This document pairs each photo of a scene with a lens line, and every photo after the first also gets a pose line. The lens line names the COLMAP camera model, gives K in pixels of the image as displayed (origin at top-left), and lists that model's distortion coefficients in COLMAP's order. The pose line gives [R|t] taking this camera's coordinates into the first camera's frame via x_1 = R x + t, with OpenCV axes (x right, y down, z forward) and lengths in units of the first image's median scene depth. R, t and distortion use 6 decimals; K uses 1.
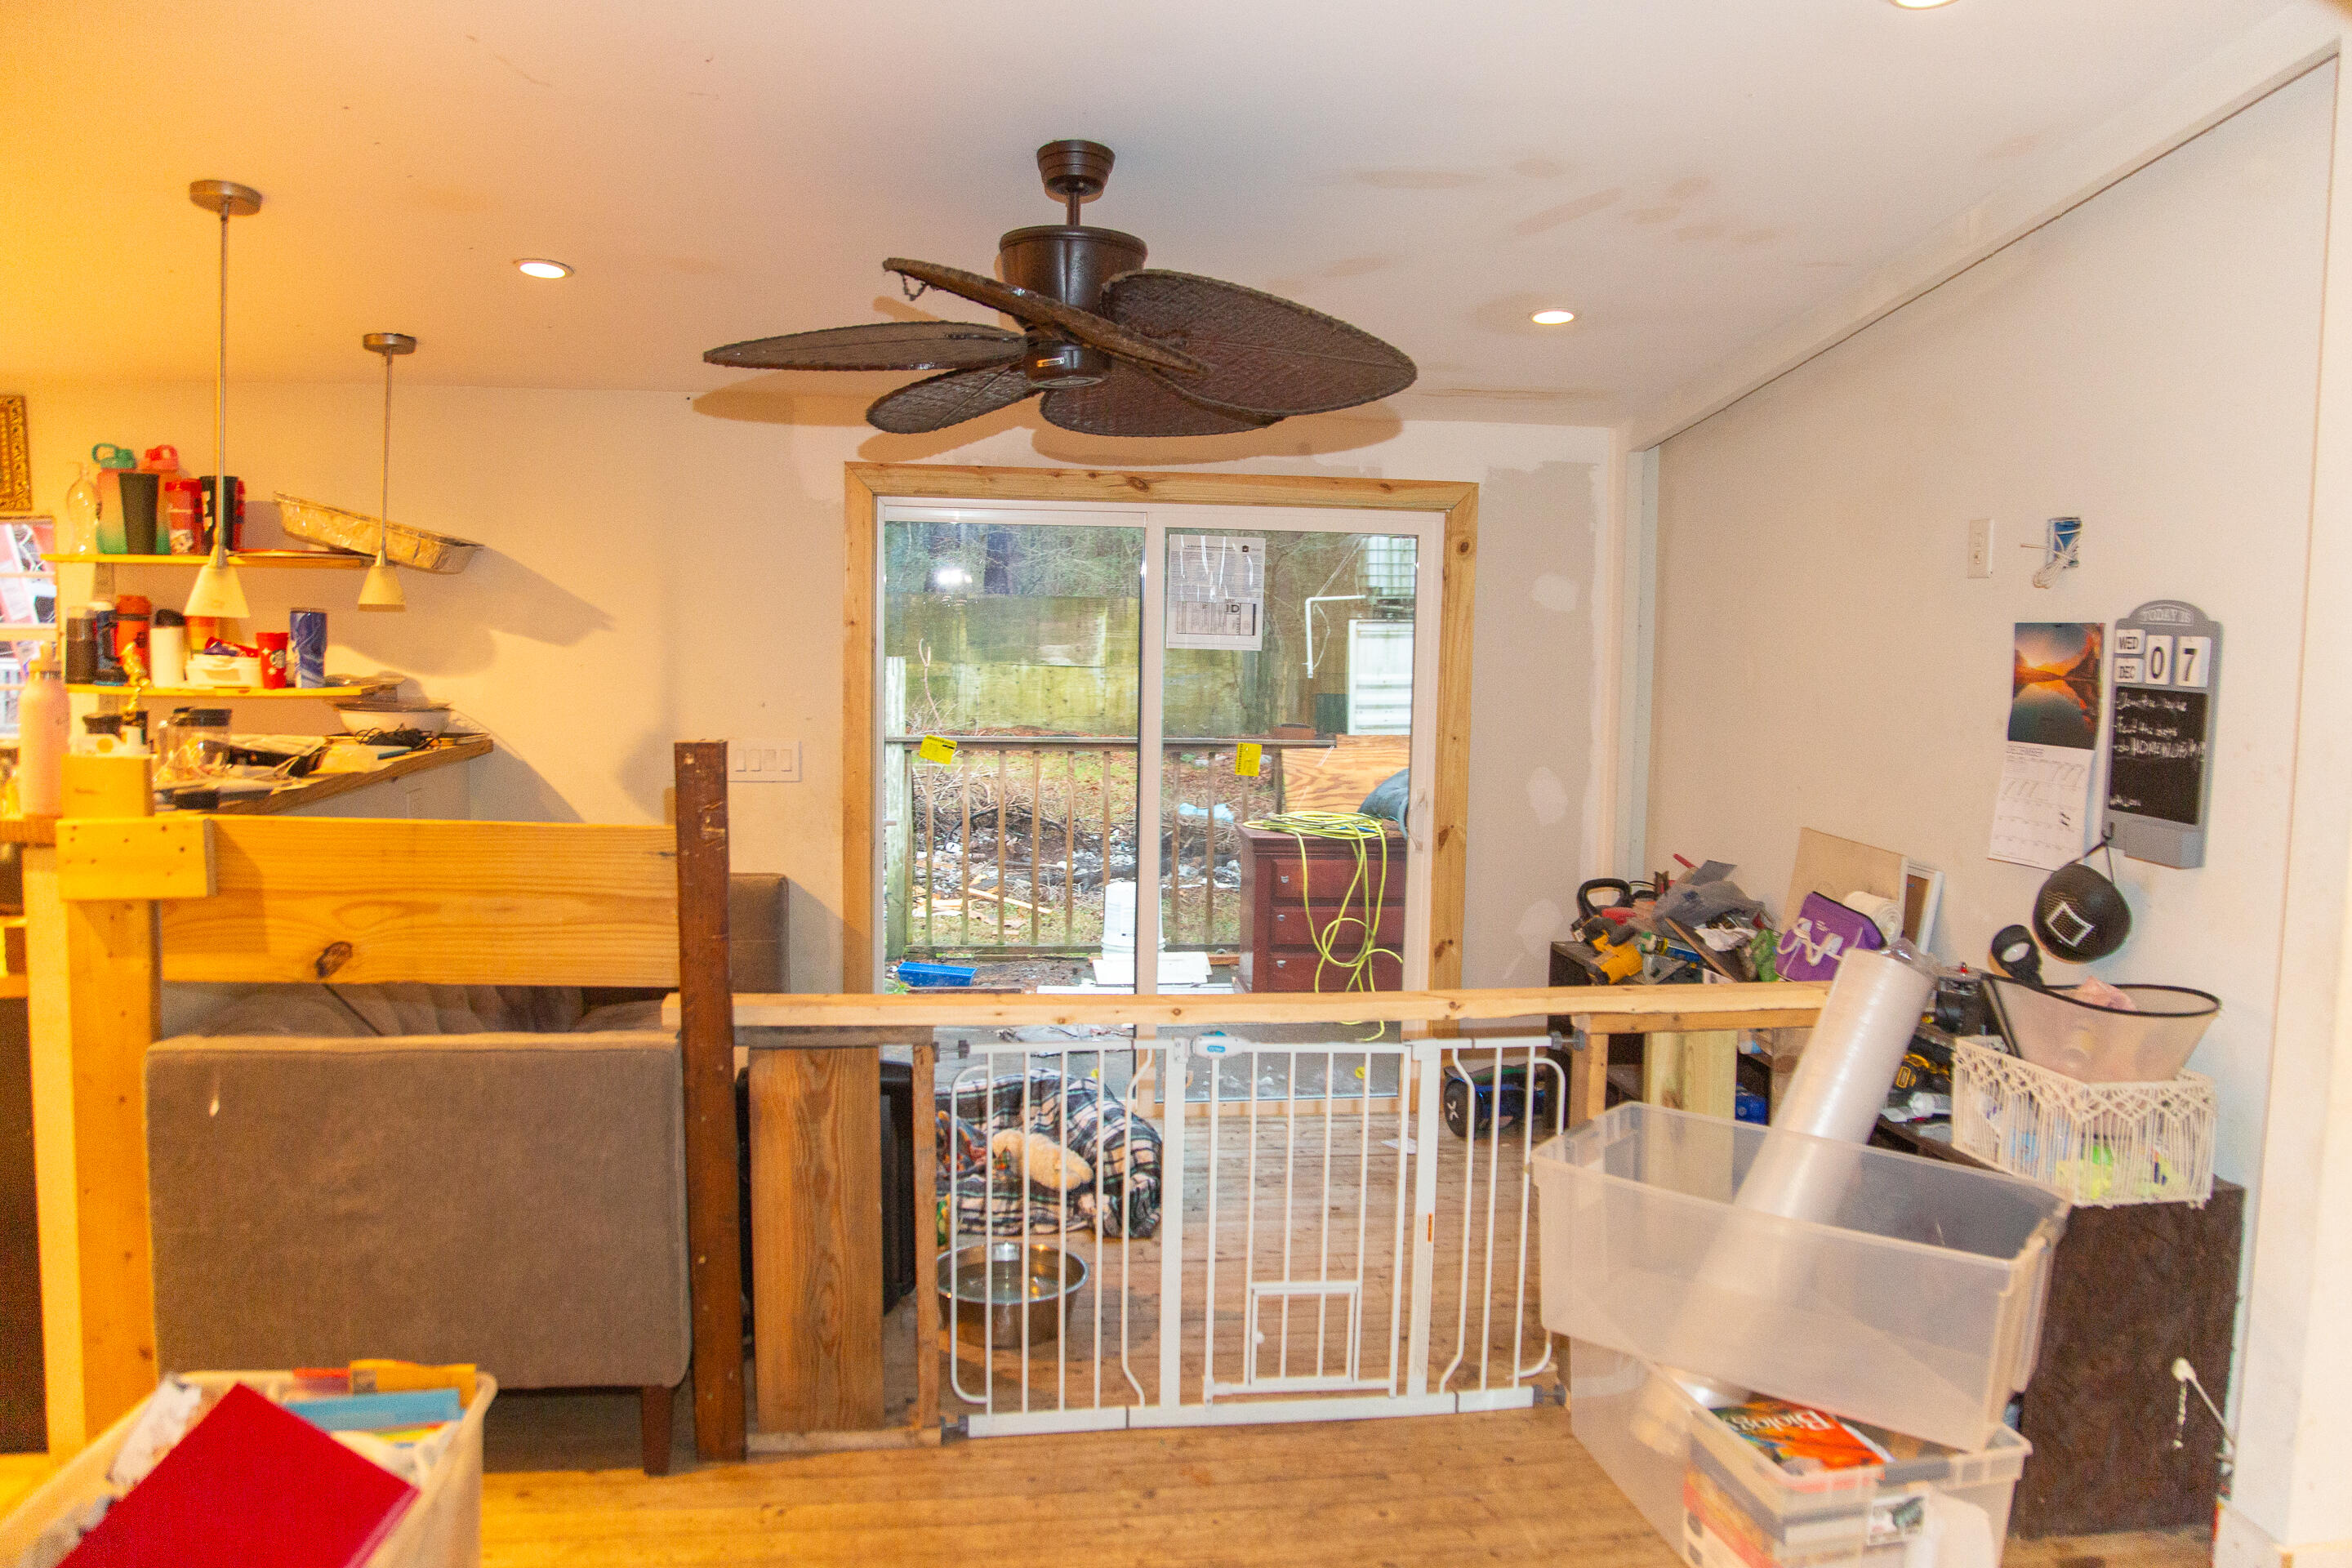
lens RADIAL K [[1641.5, 0, 1176.0], [0, 1641.5, 784.0], [0, 0, 1]] dist [-0.122602, 0.074773]
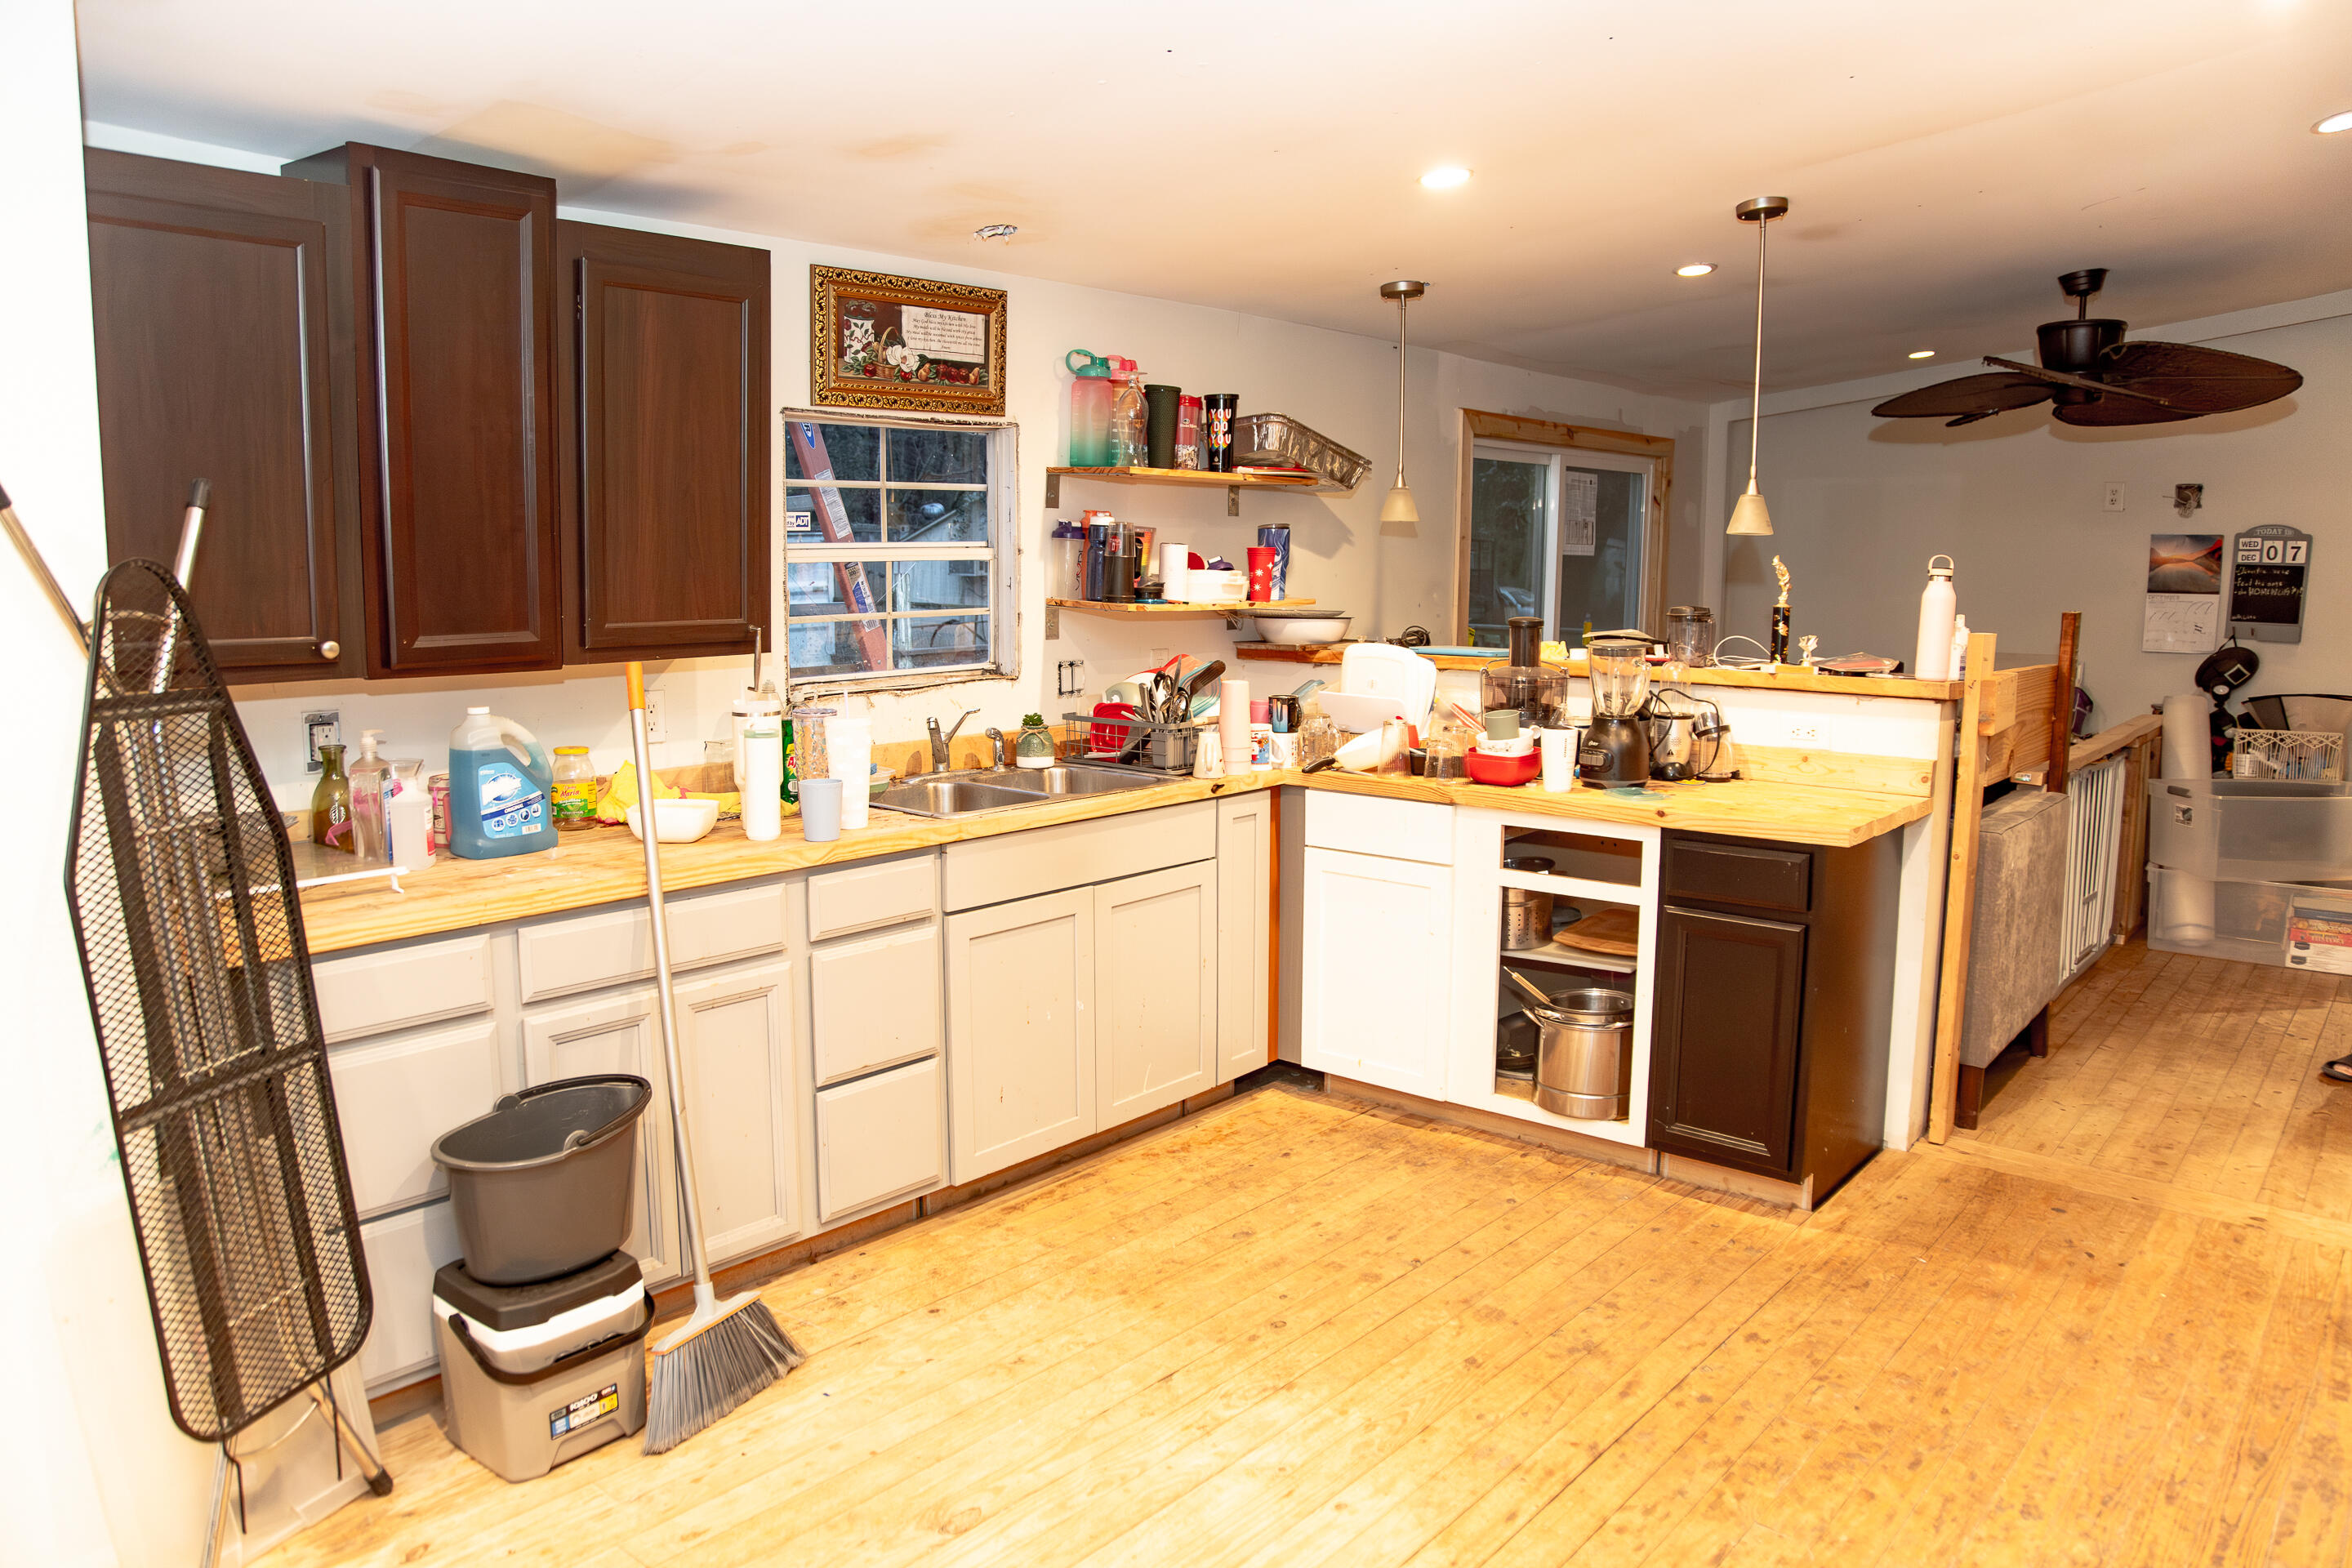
lens RADIAL K [[1641.5, 0, 1176.0], [0, 1641.5, 784.0], [0, 0, 1]] dist [-0.122602, 0.074773]
pose [[0.749395, -0.110804, 0.652787, -1.855873], [0.075800, 0.993773, 0.081665, -0.046775], [-0.657771, -0.011718, 0.753127, 0.315402]]
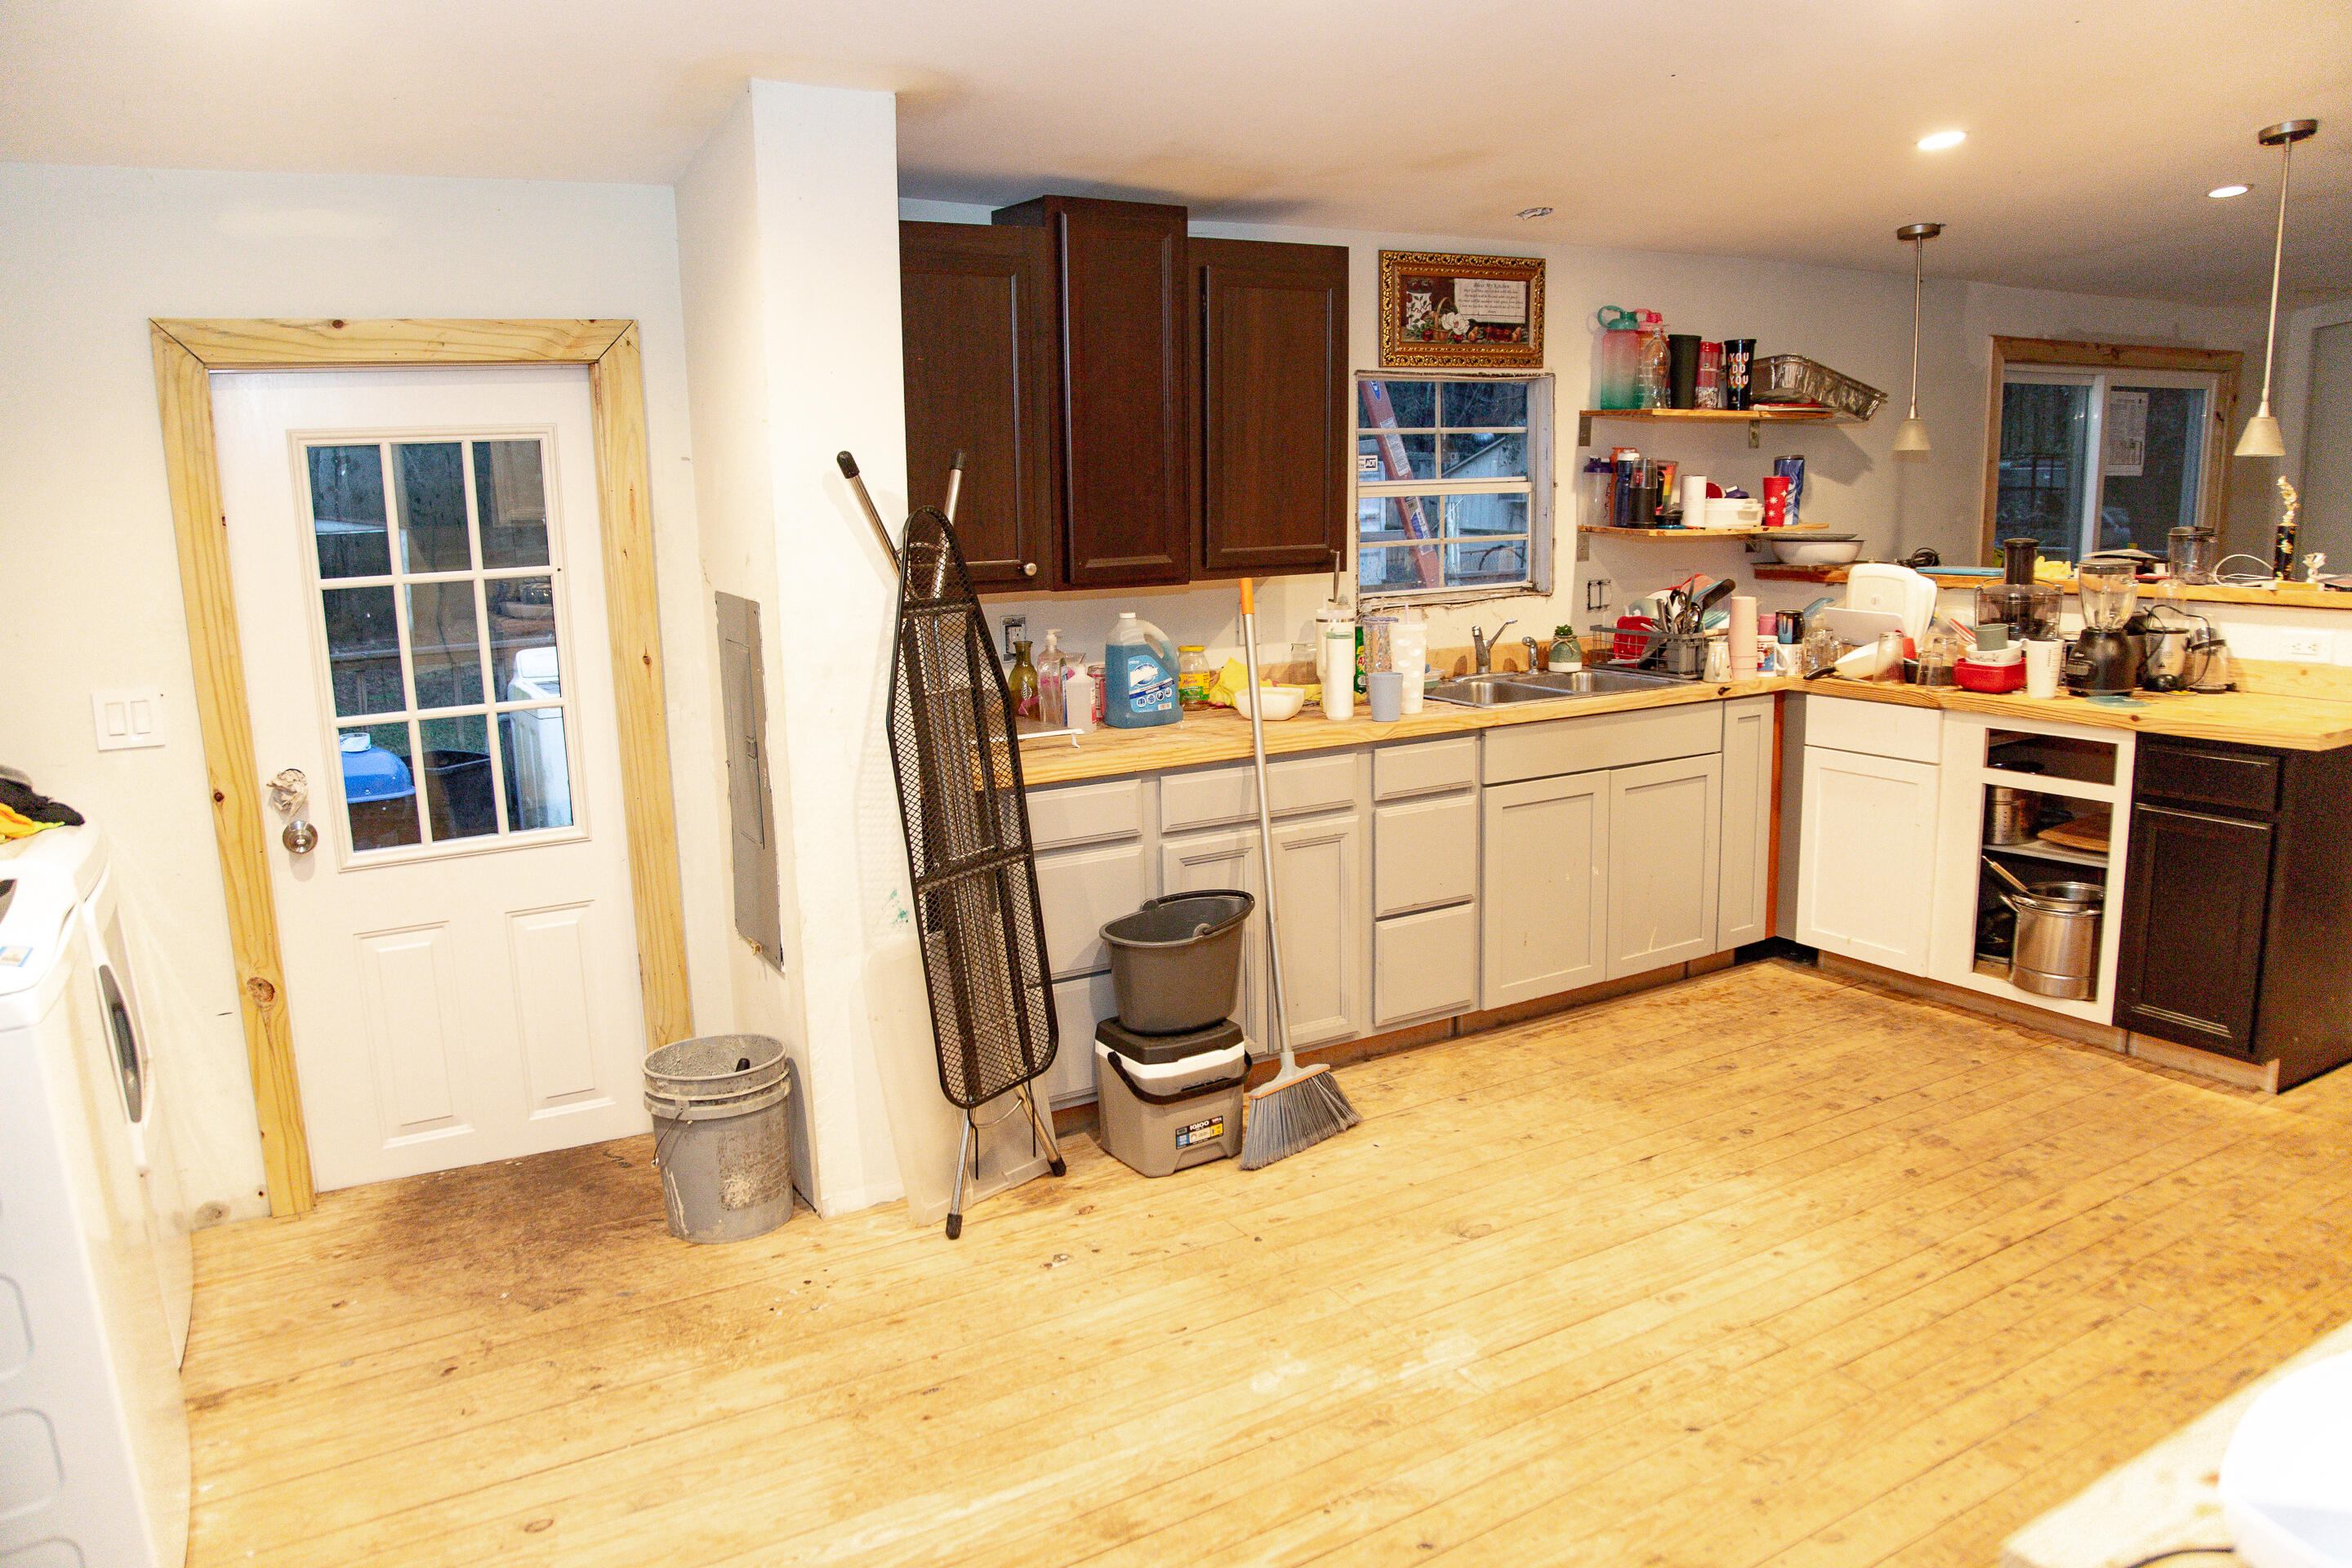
lens RADIAL K [[1641.5, 0, 1176.0], [0, 1641.5, 784.0], [0, 0, 1]] dist [-0.122602, 0.074773]
pose [[0.922286, -0.113116, 0.369585, -1.989943], [0.081517, 0.991635, 0.100079, -0.038535], [-0.377814, -0.062174, 0.923792, 0.103811]]
